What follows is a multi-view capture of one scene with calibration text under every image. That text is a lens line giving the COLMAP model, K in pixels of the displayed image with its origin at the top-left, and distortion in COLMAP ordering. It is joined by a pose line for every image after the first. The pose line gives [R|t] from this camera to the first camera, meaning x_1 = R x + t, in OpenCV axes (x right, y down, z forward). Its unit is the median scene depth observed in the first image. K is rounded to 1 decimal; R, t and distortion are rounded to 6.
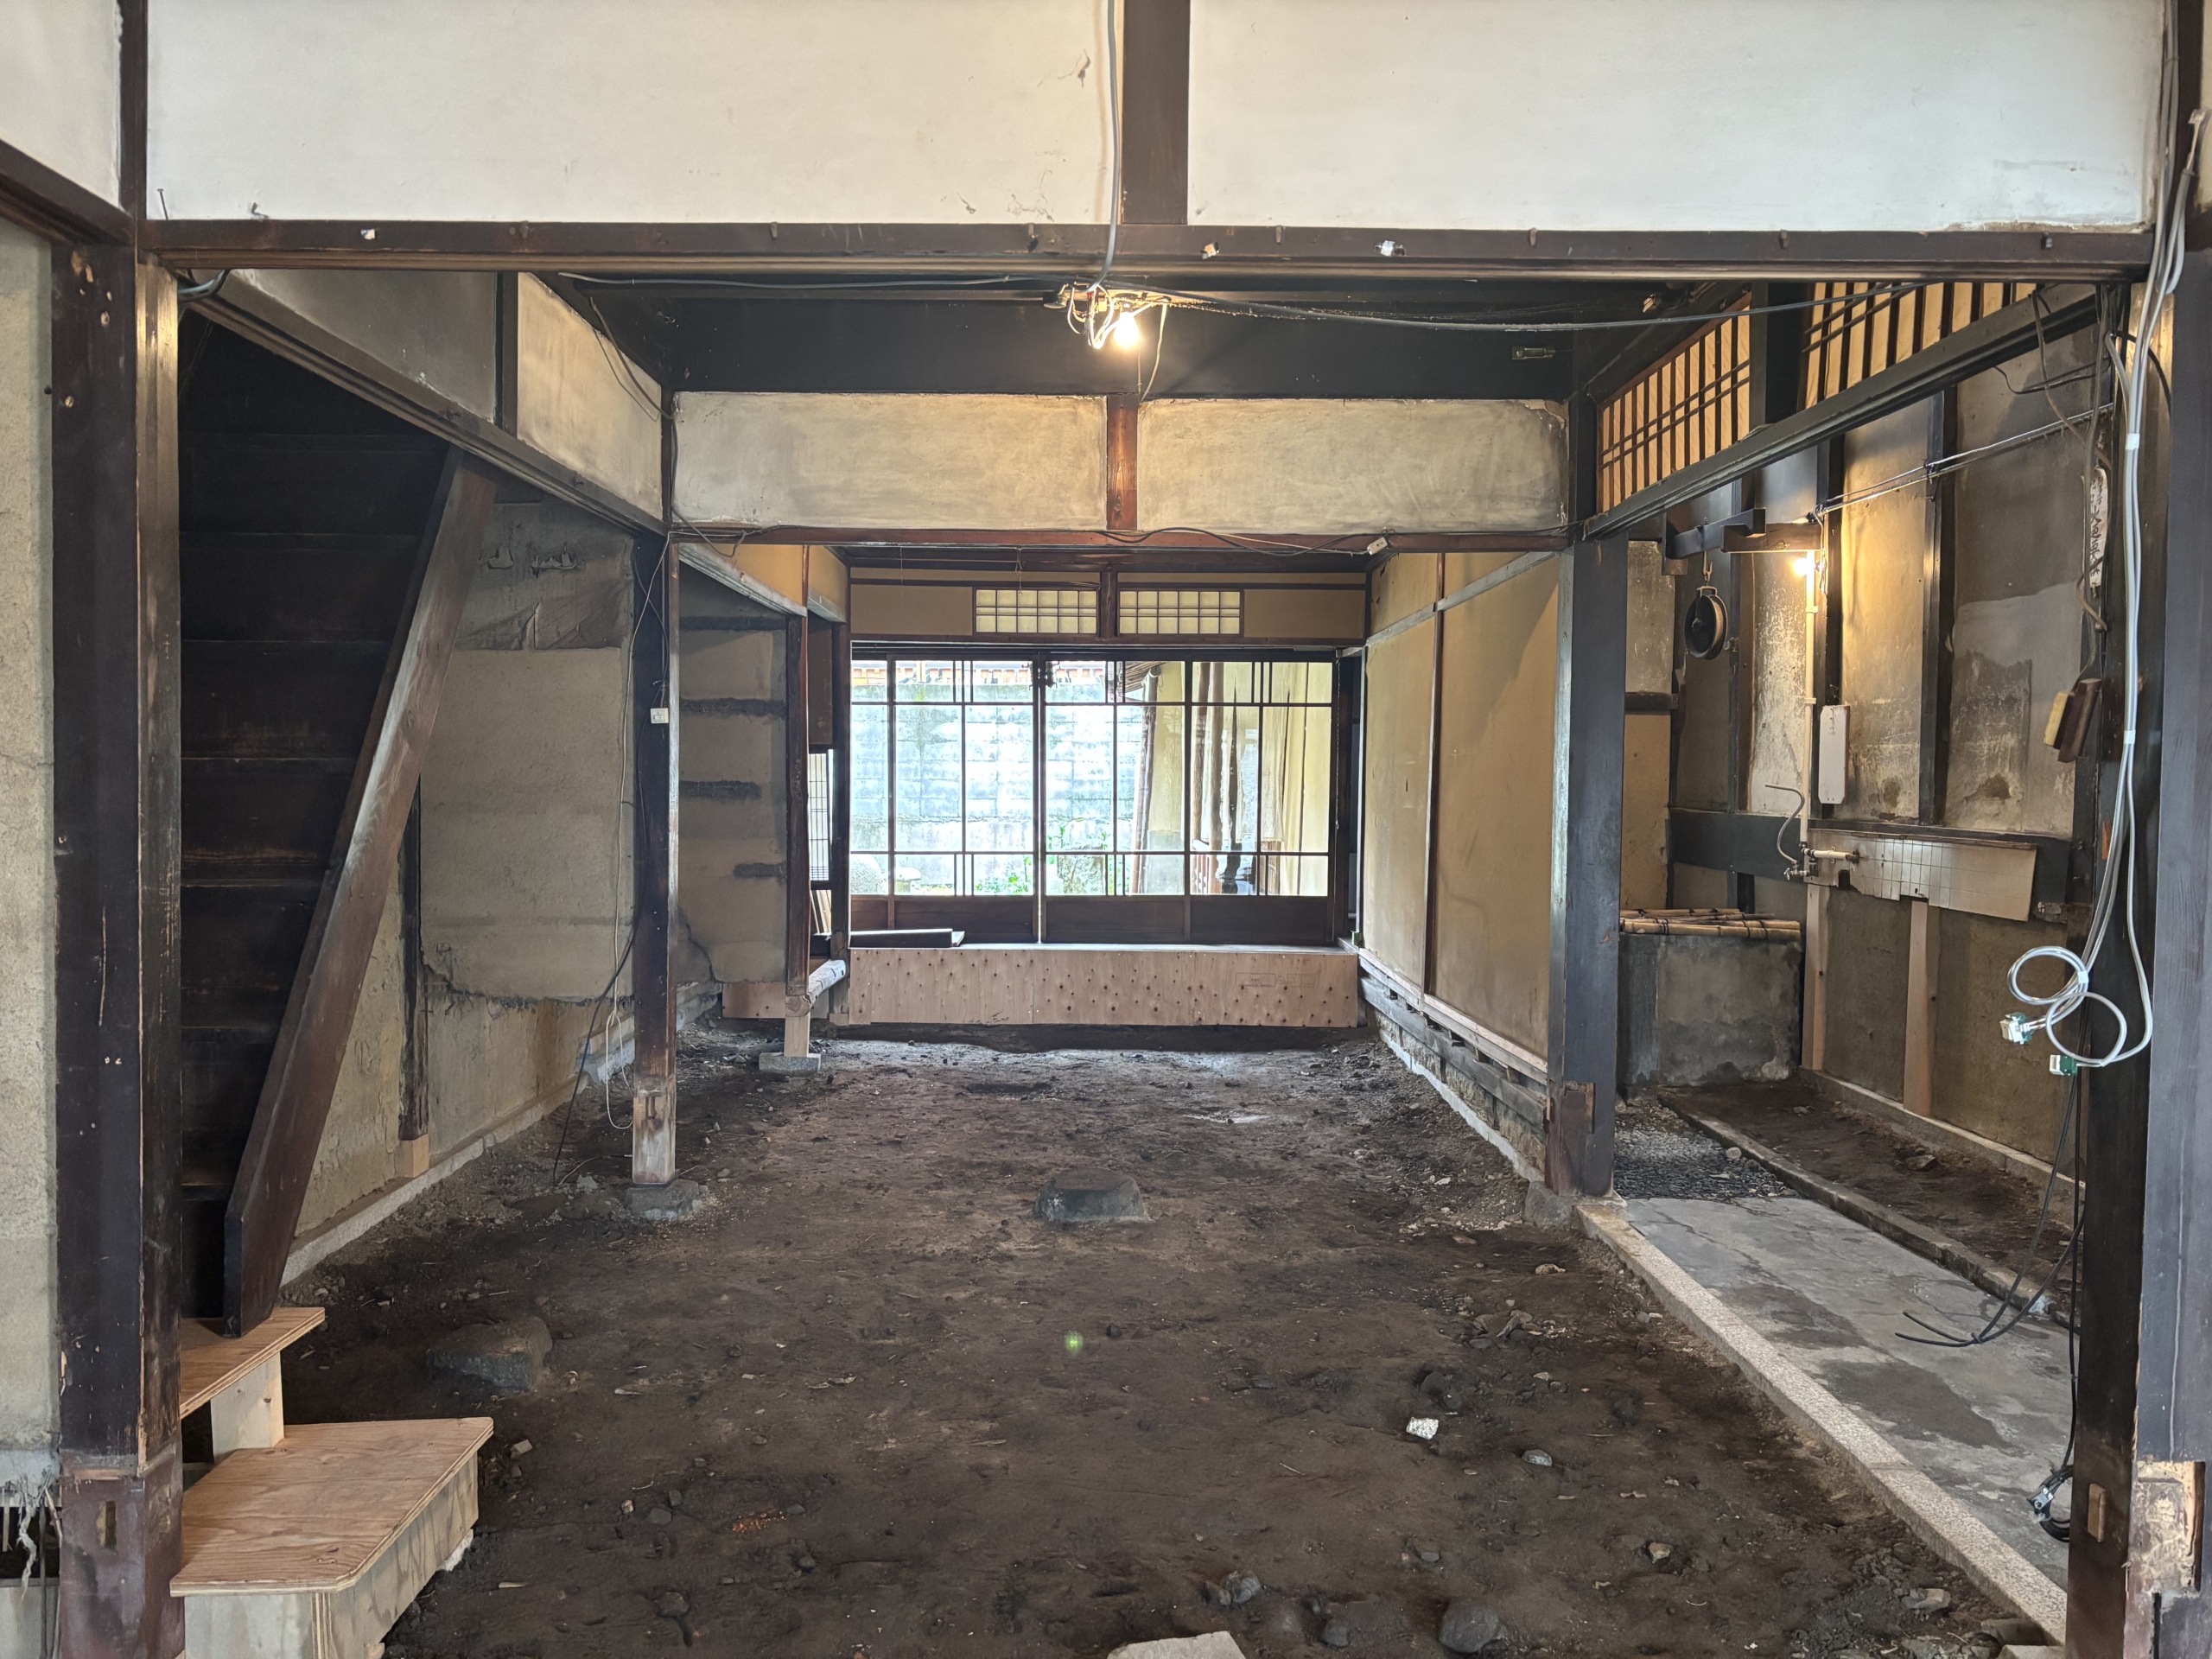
lens RADIAL K [[1661.6, 0, 1112.2], [0, 1661.6, 836.5], [0, 0, 1]] dist [0.047696, -0.057795]
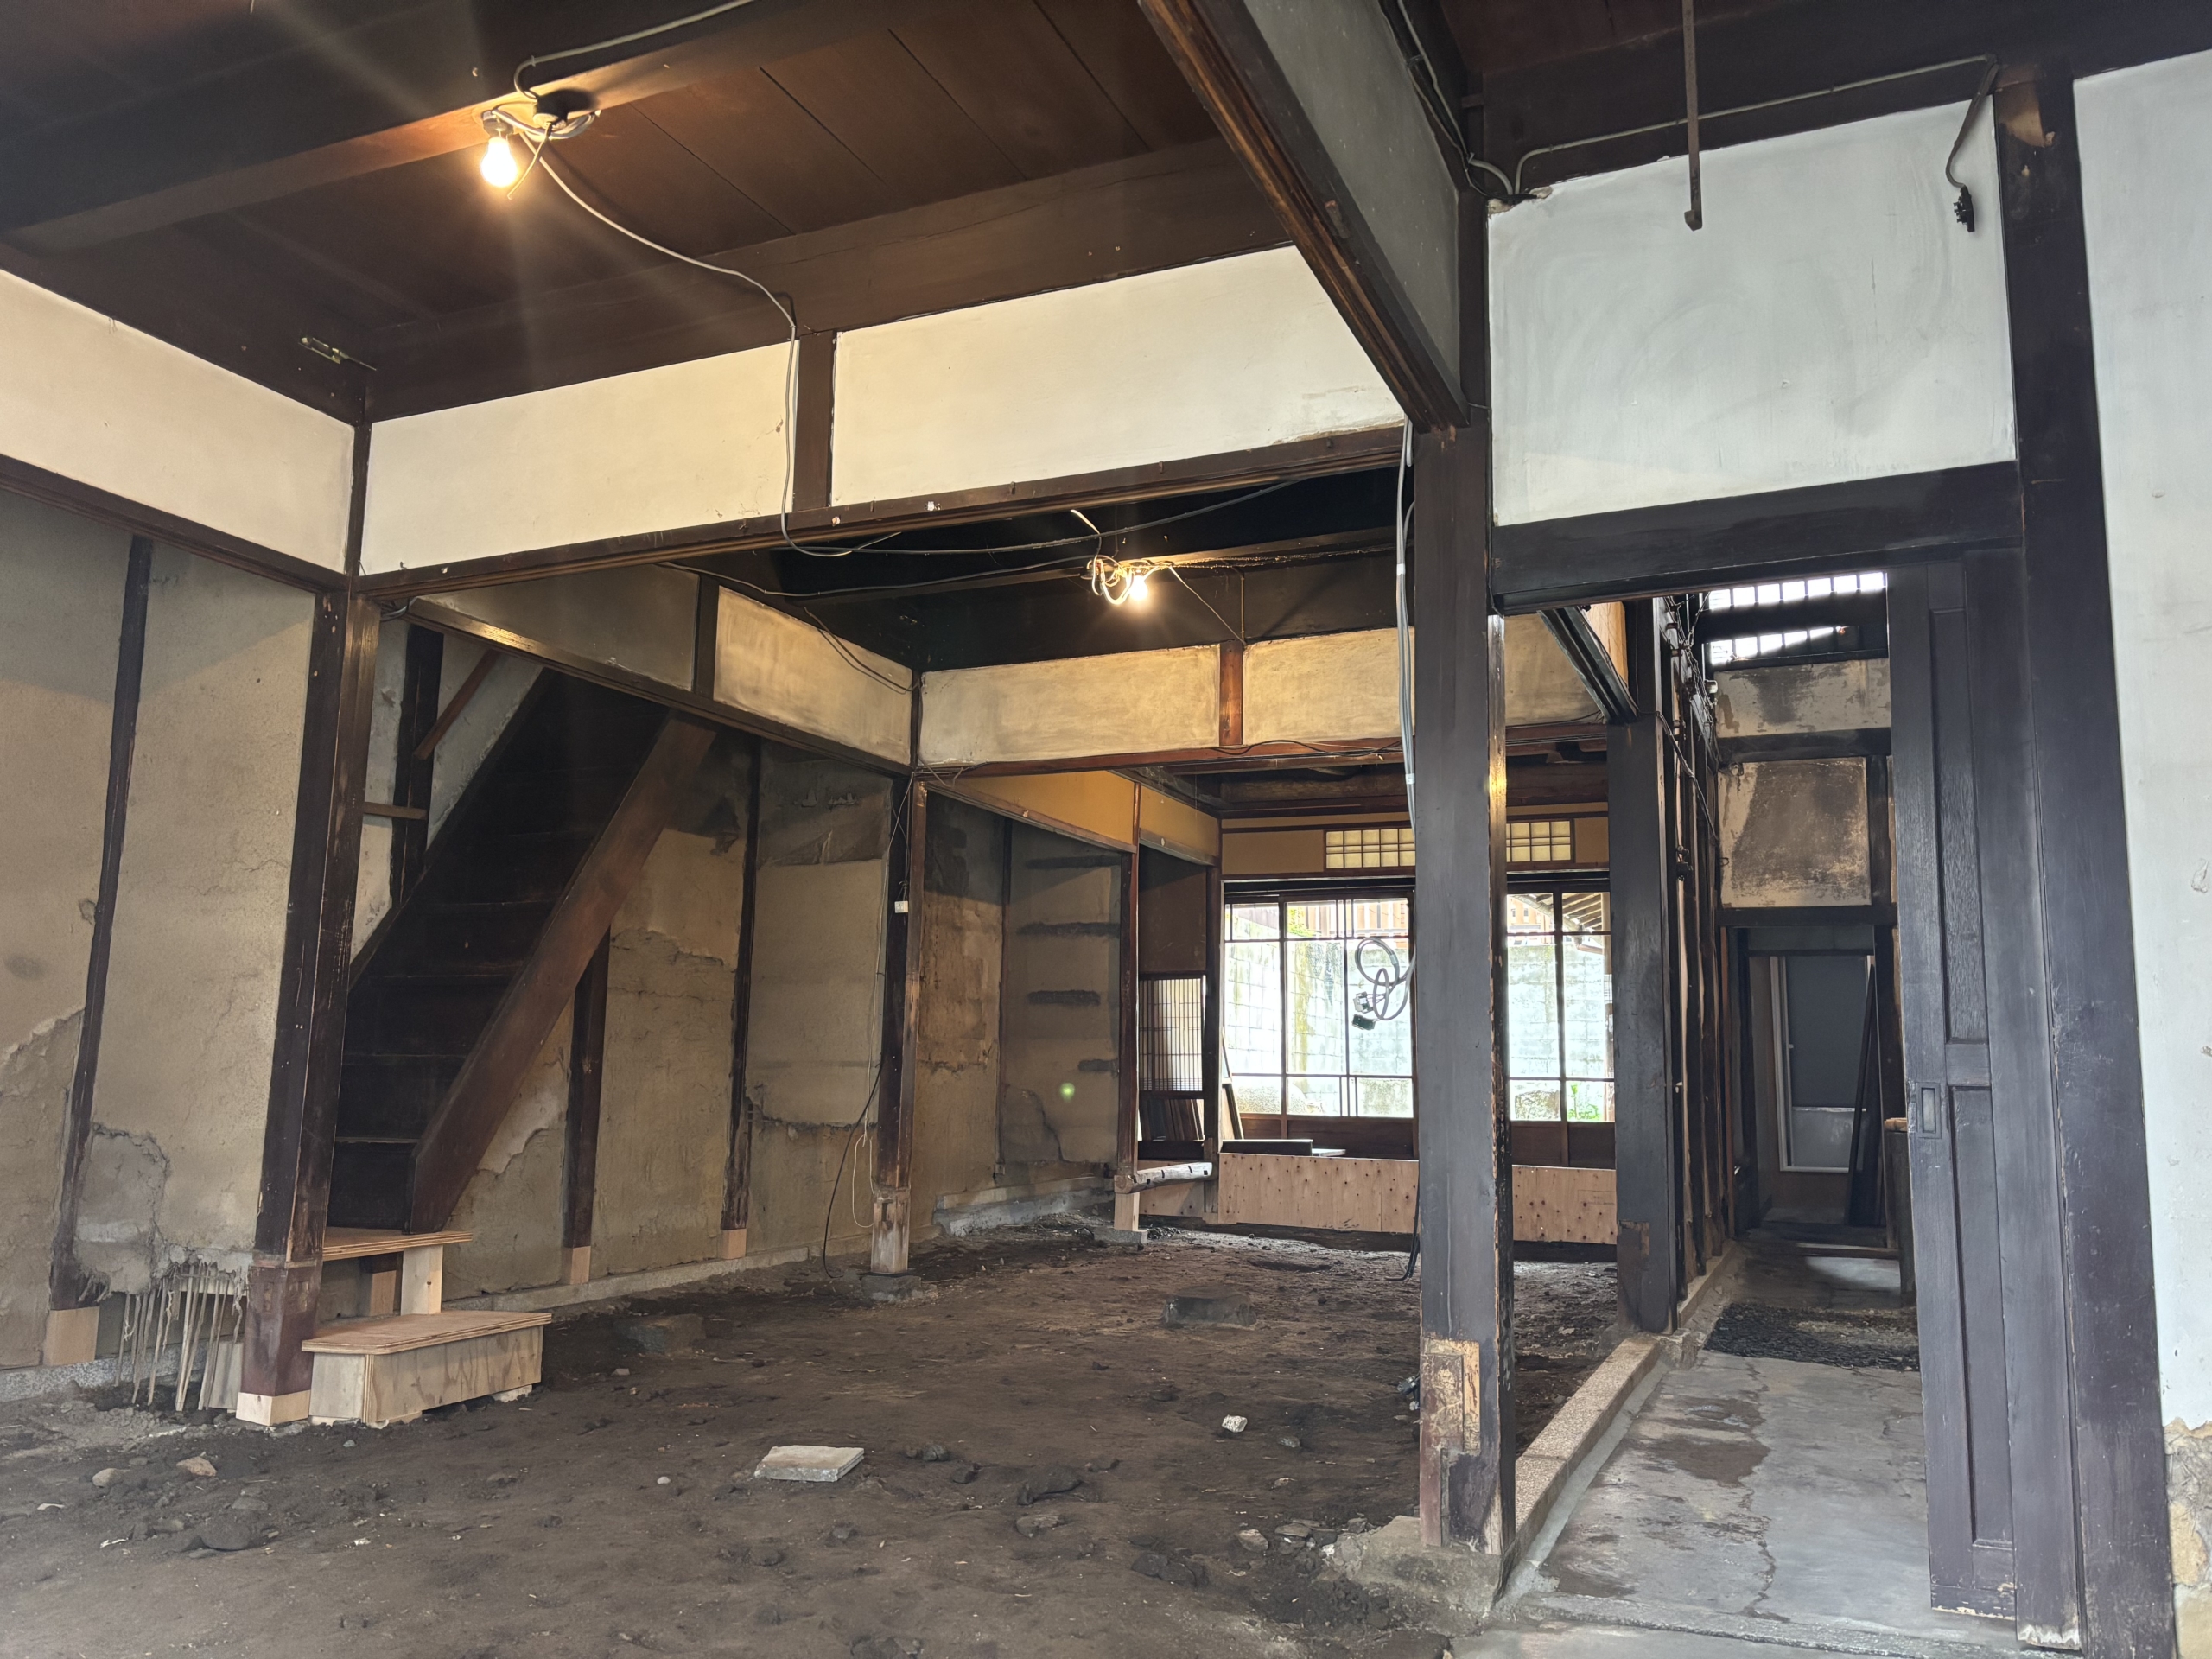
lens RADIAL K [[1648.0, 0, 1116.8], [0, 1648.0, 828.4], [0, 0, 1]] dist [0.112805, -0.237981]
pose [[0.916494, -0.053940, -0.396395, 0.412368], [-0.021651, 0.982728, -0.183785, 0.104349], [0.399462, 0.177020, 0.899496, -0.130207]]
